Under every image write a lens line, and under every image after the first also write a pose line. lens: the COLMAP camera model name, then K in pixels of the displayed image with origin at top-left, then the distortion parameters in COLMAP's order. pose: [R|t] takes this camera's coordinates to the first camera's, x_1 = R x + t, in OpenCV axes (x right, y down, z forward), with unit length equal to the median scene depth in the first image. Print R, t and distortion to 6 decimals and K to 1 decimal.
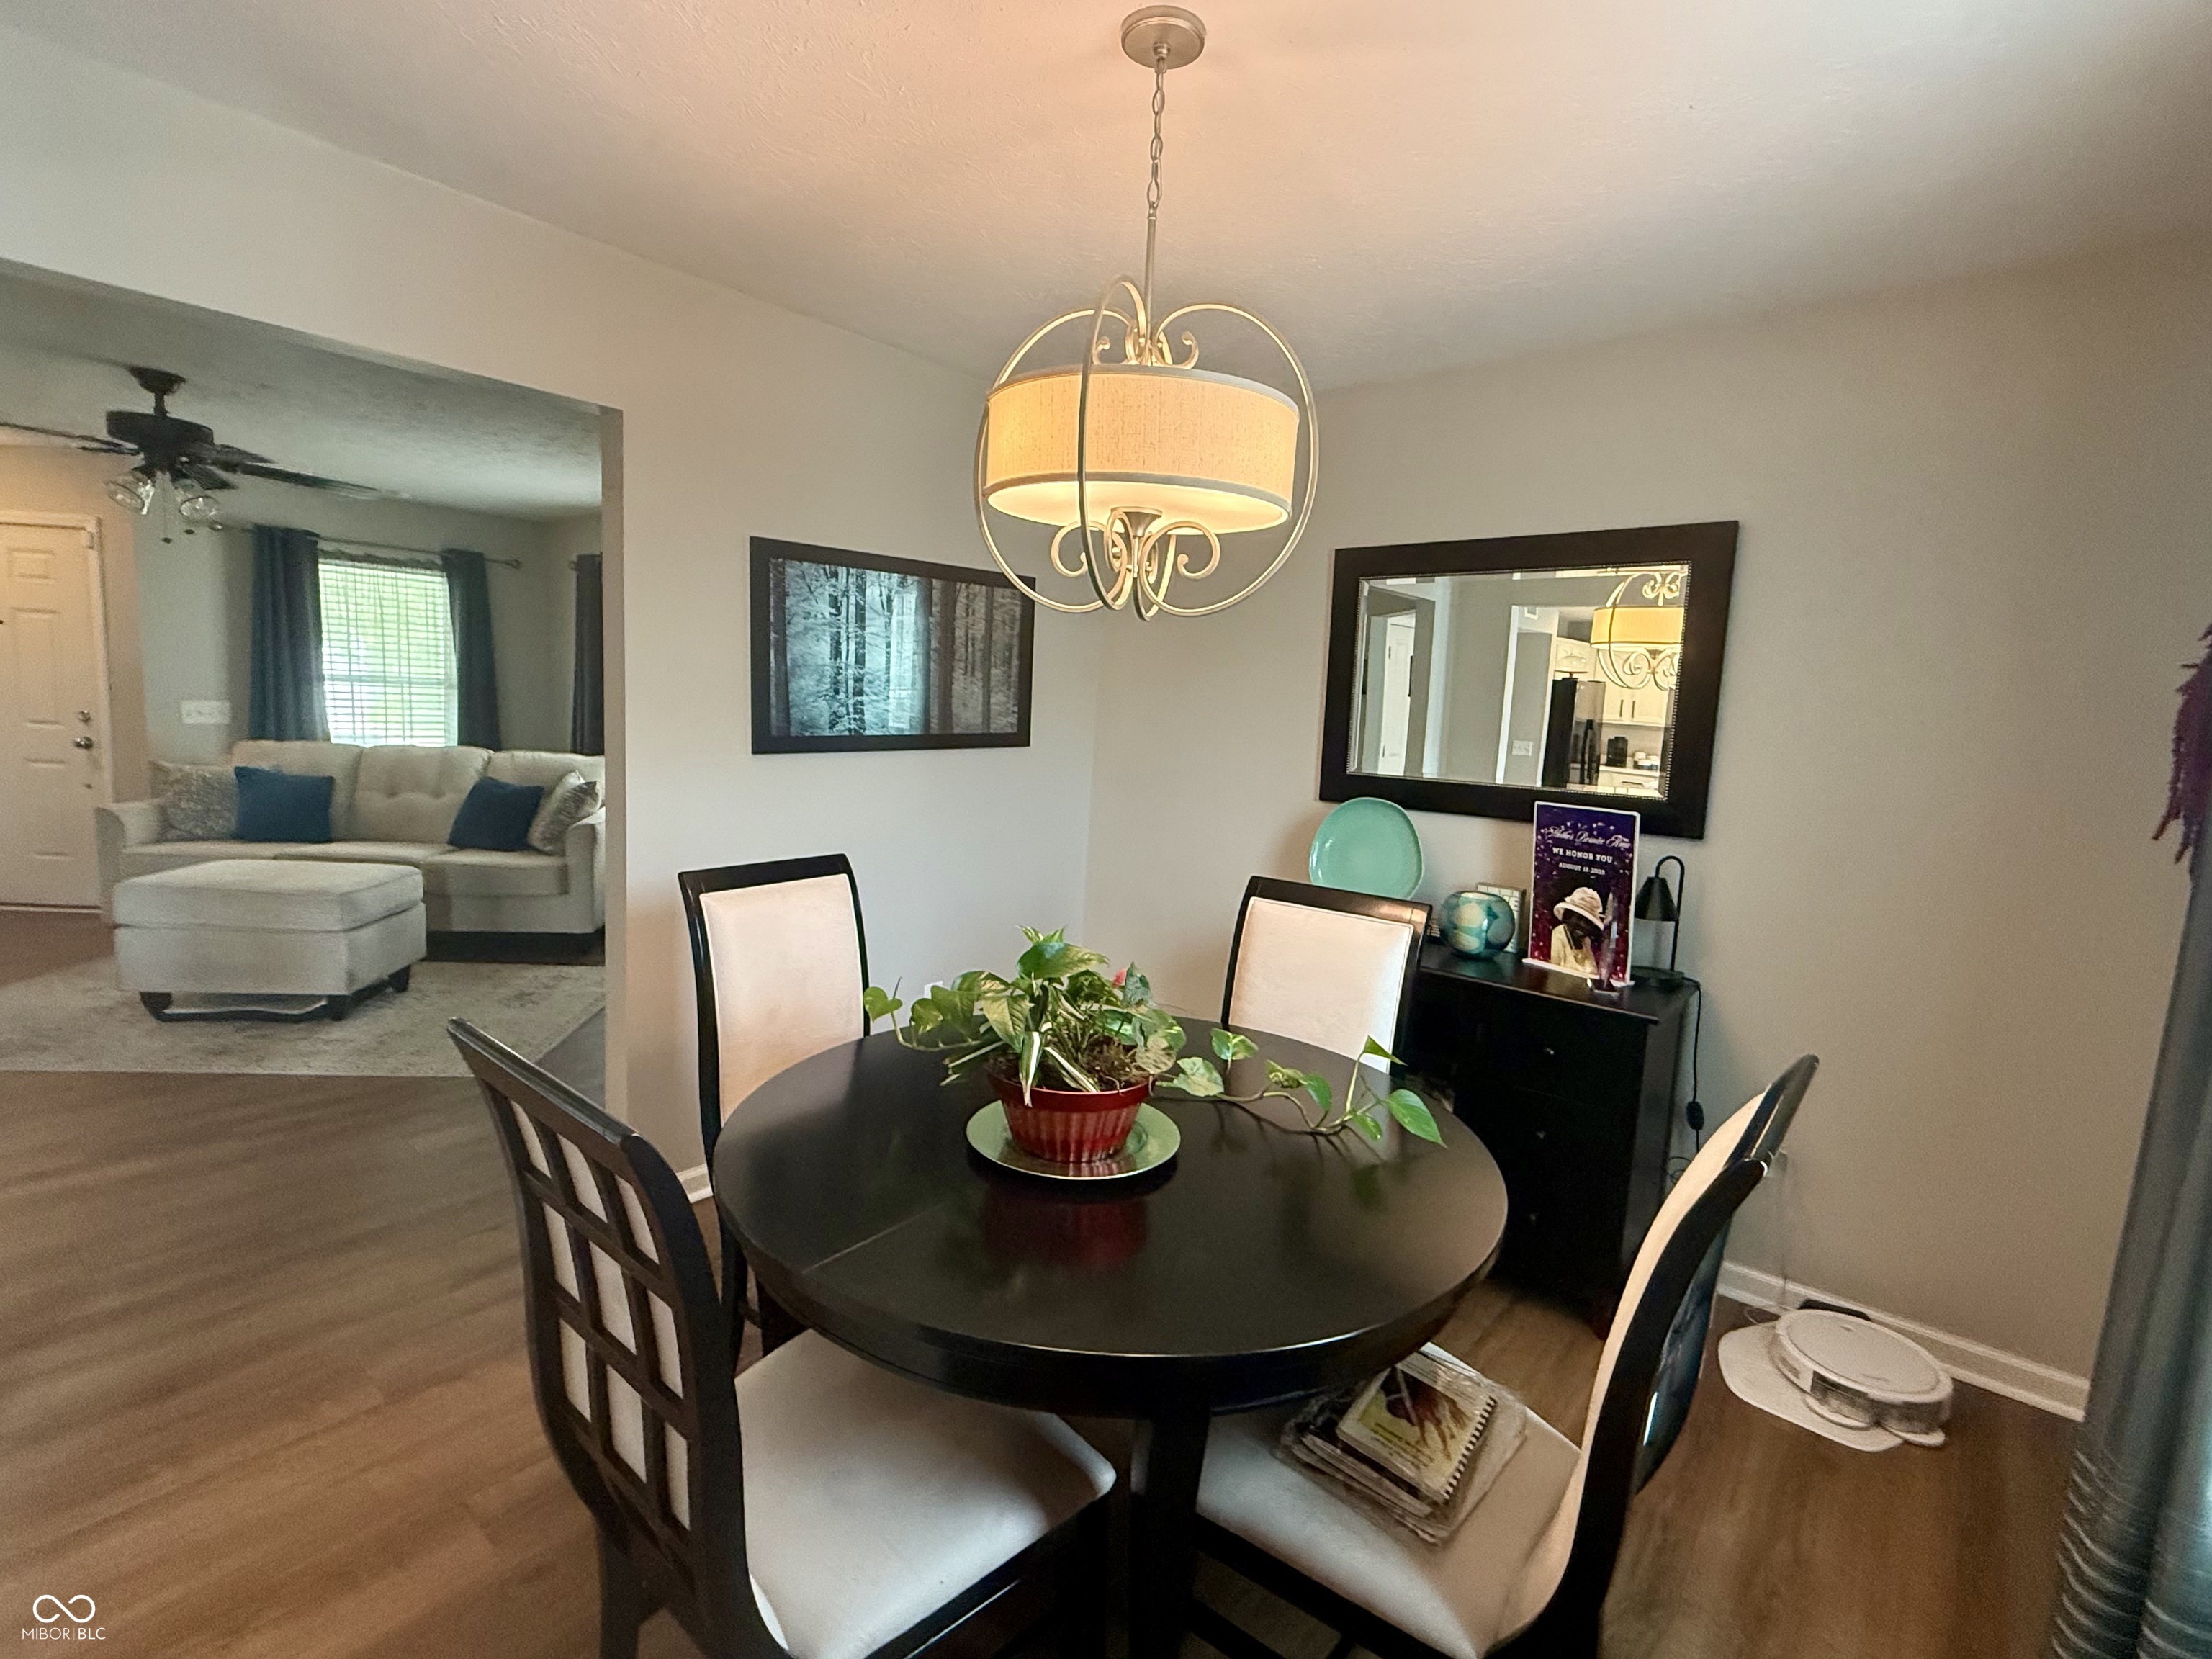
lens RADIAL K [[1039.5, 0, 1117.7], [0, 1039.5, 828.5], [0, 0, 1]] dist [-0.000867, -0.000367]
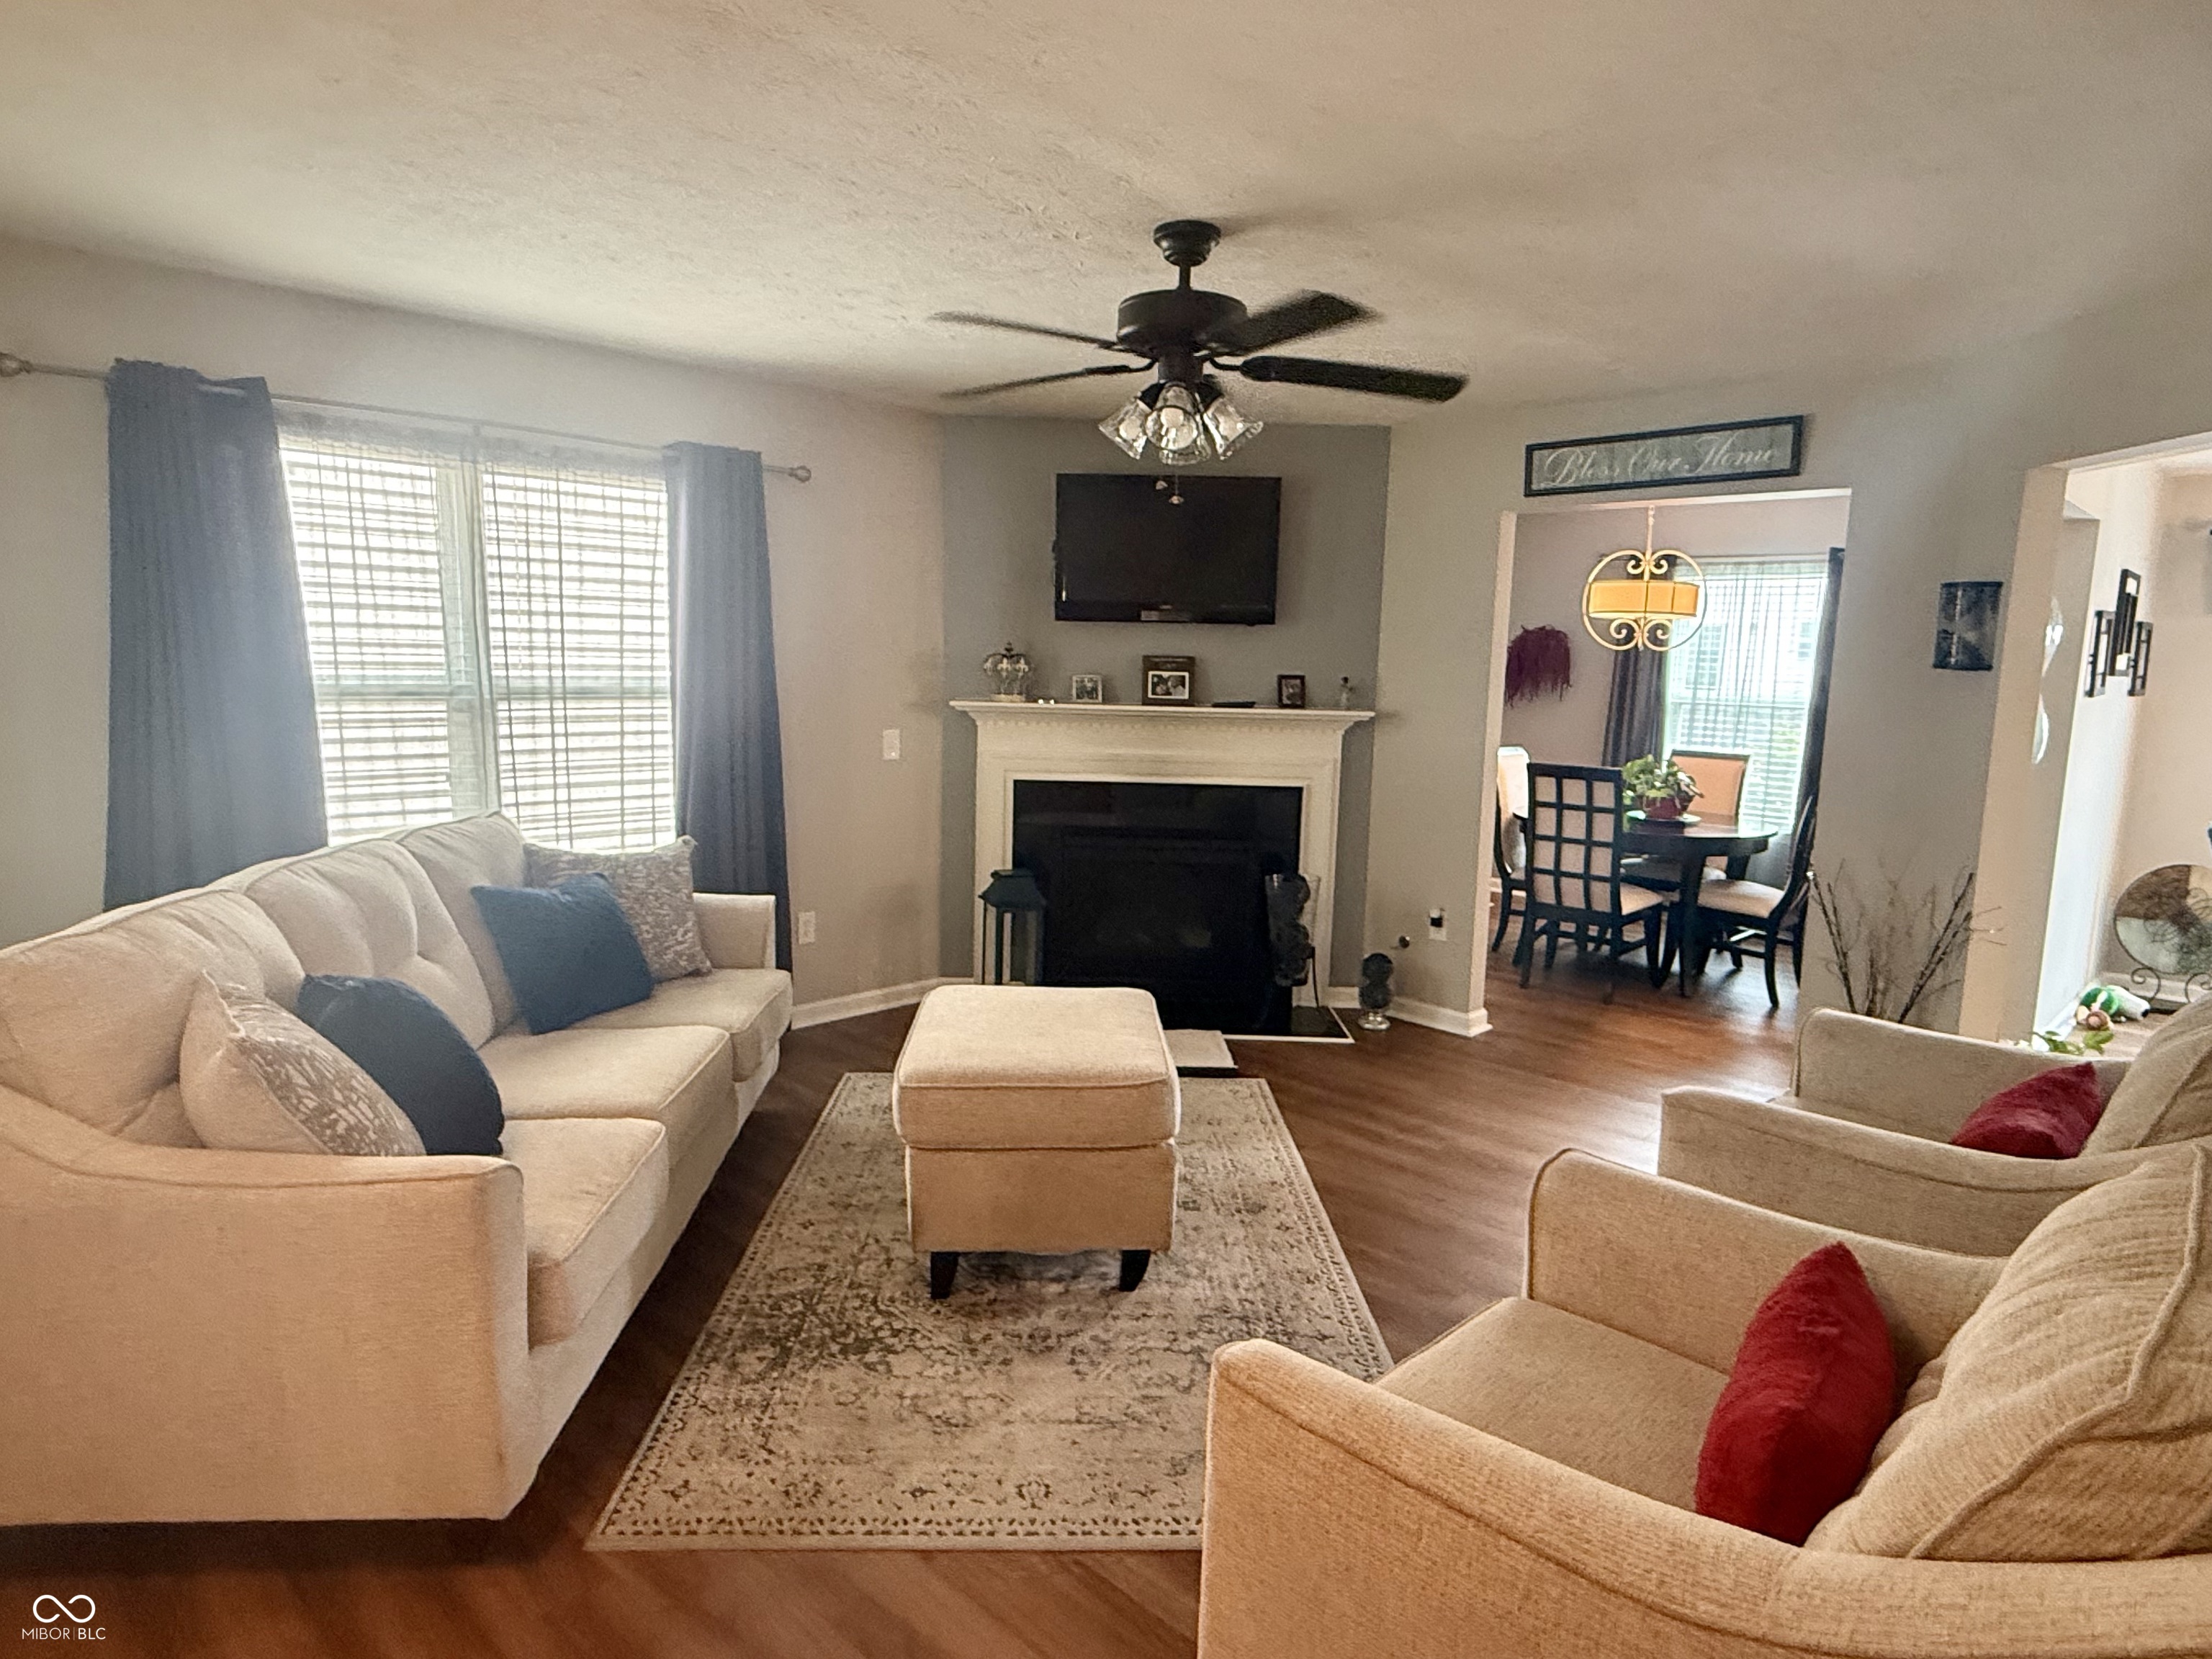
lens RADIAL K [[1268.2, 0, 1117.9], [0, 1268.2, 838.8], [0, 0, 1]] dist [-0.000401, 0.000914]
pose [[0.080871, -0.192027, 0.978052, -1.272300], [0.102411, 0.977673, 0.183484, -0.164081], [-0.991449, 0.085325, 0.098731, 0.733040]]
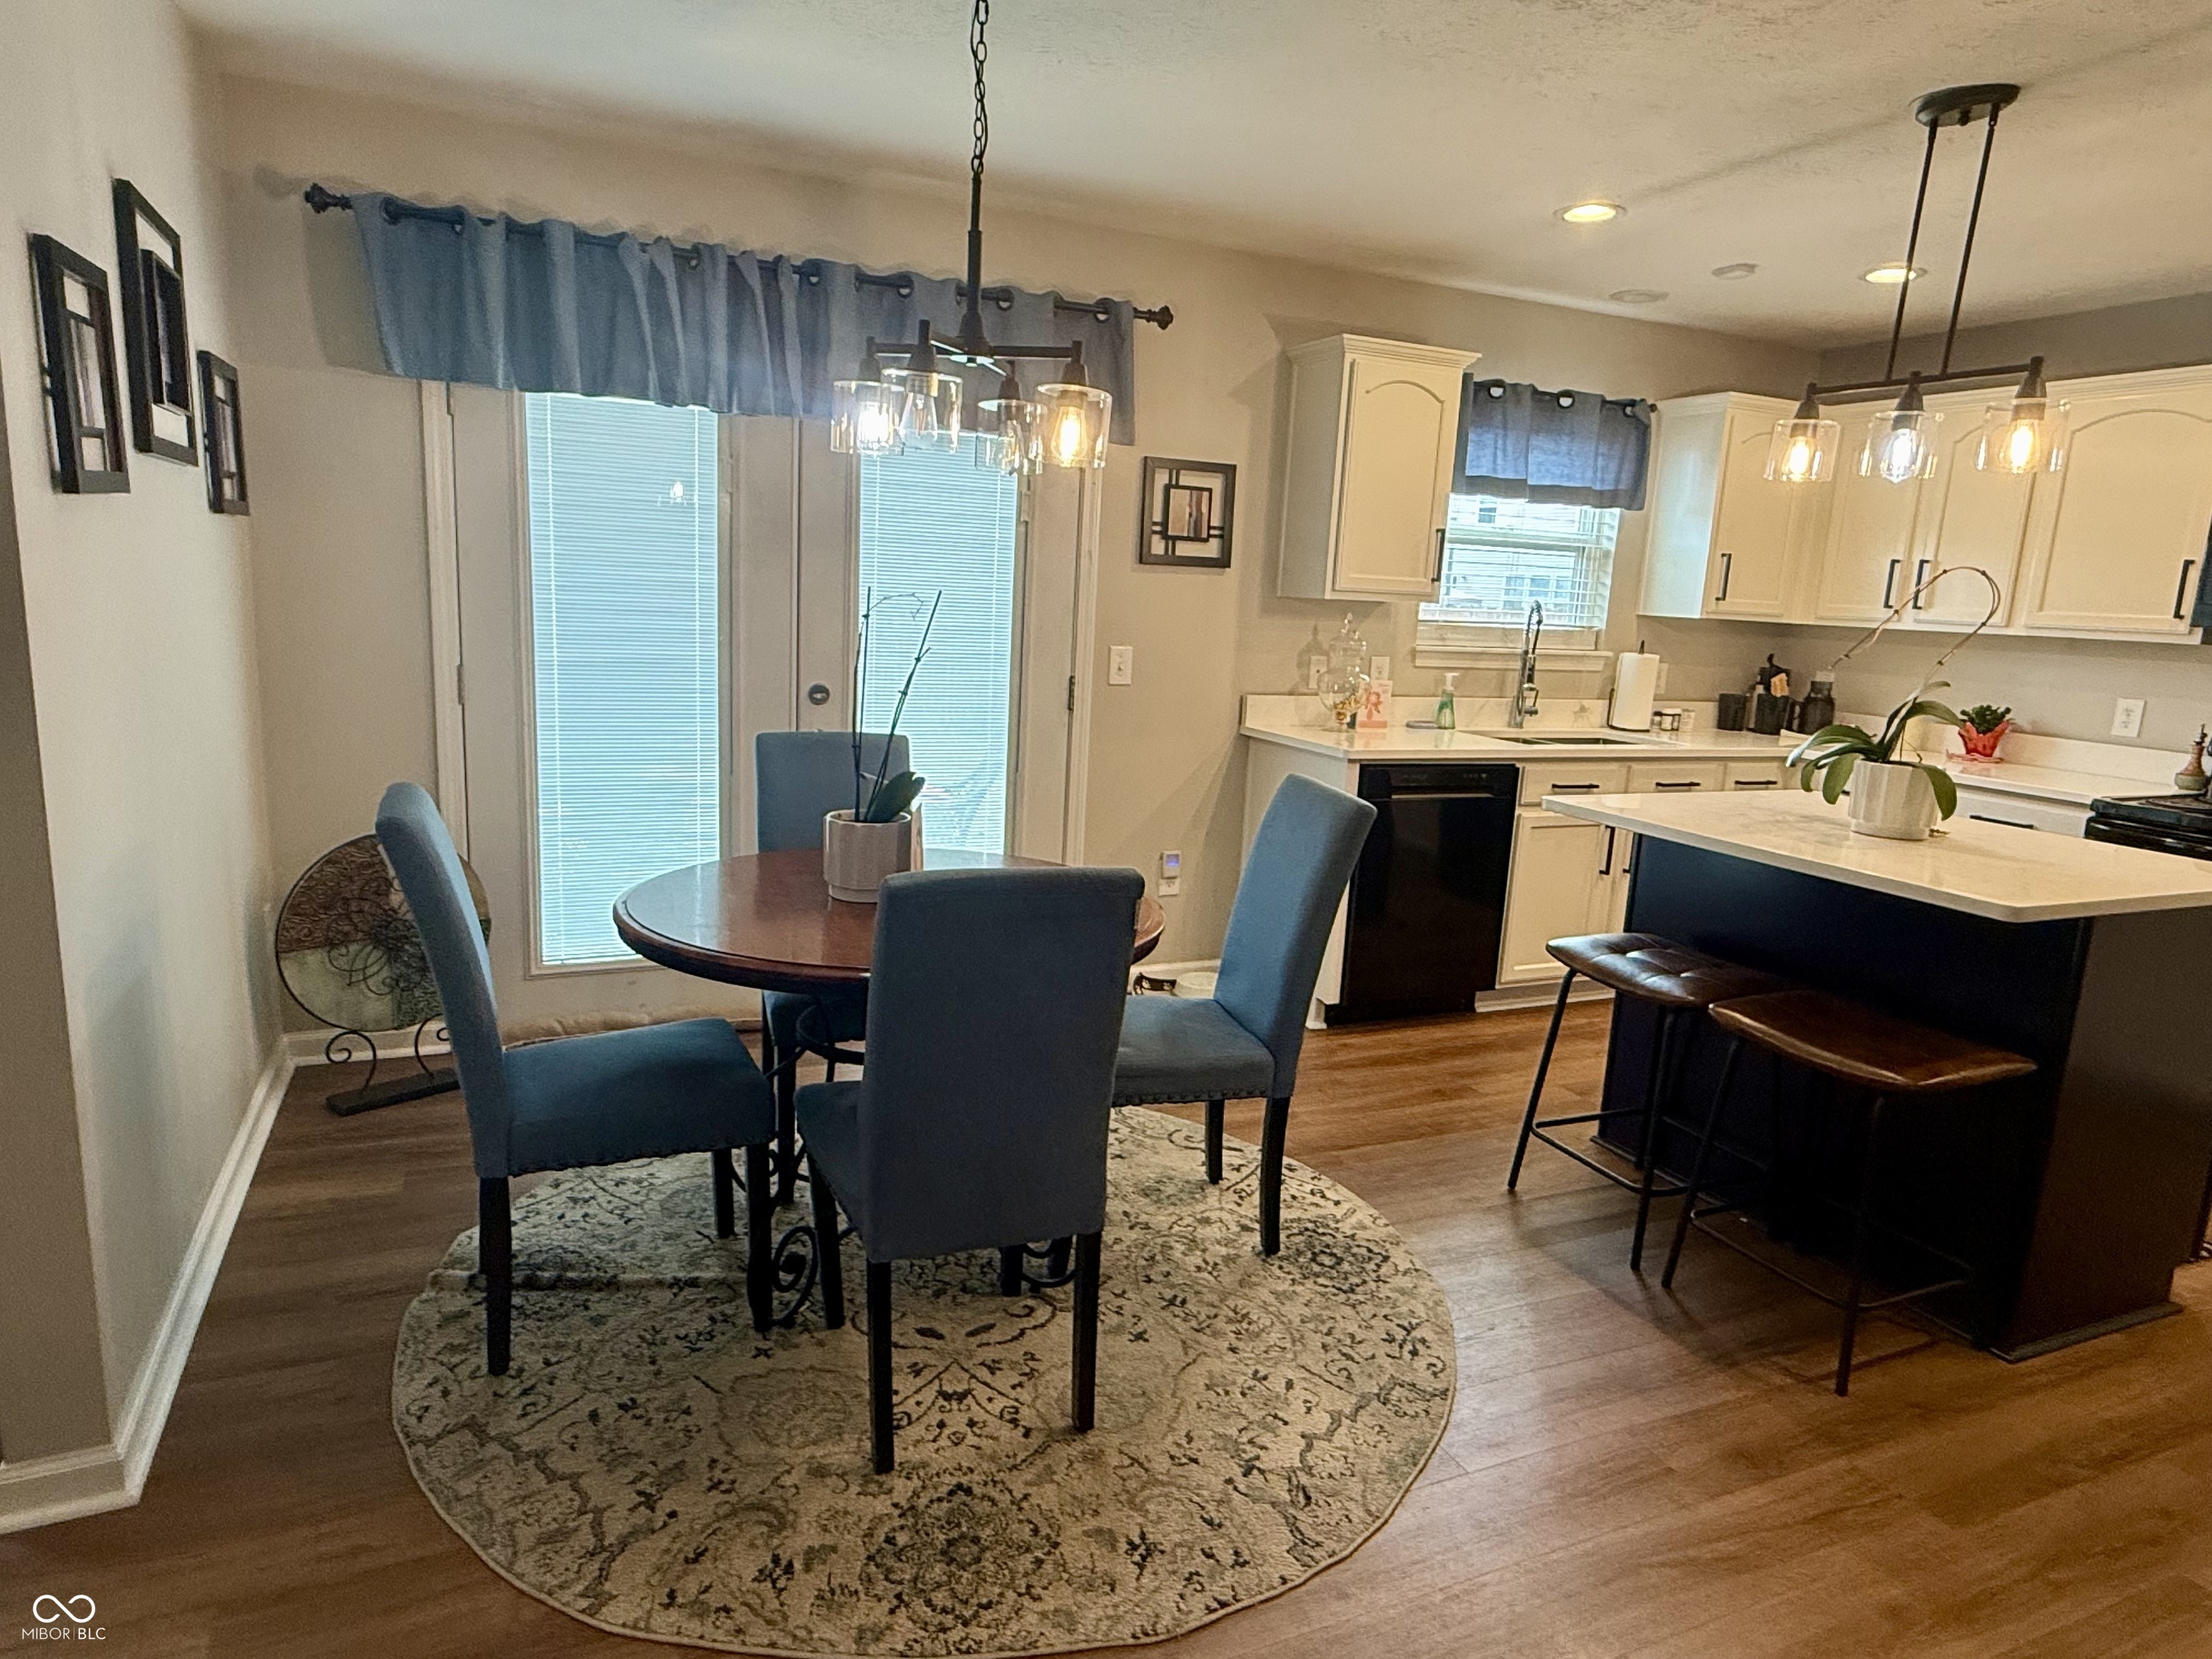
lens RADIAL K [[1334.5, 0, 1101.6], [0, 1334.5, 841.6], [0, 0, 1]] dist [-0.001158, 0.002596]
pose [[-0.895933, -0.182156, 0.405120, -0.648524], [-0.047727, 0.946243, 0.319915, -0.052513], [-0.441617, 0.267287, -0.856465, 0.285981]]
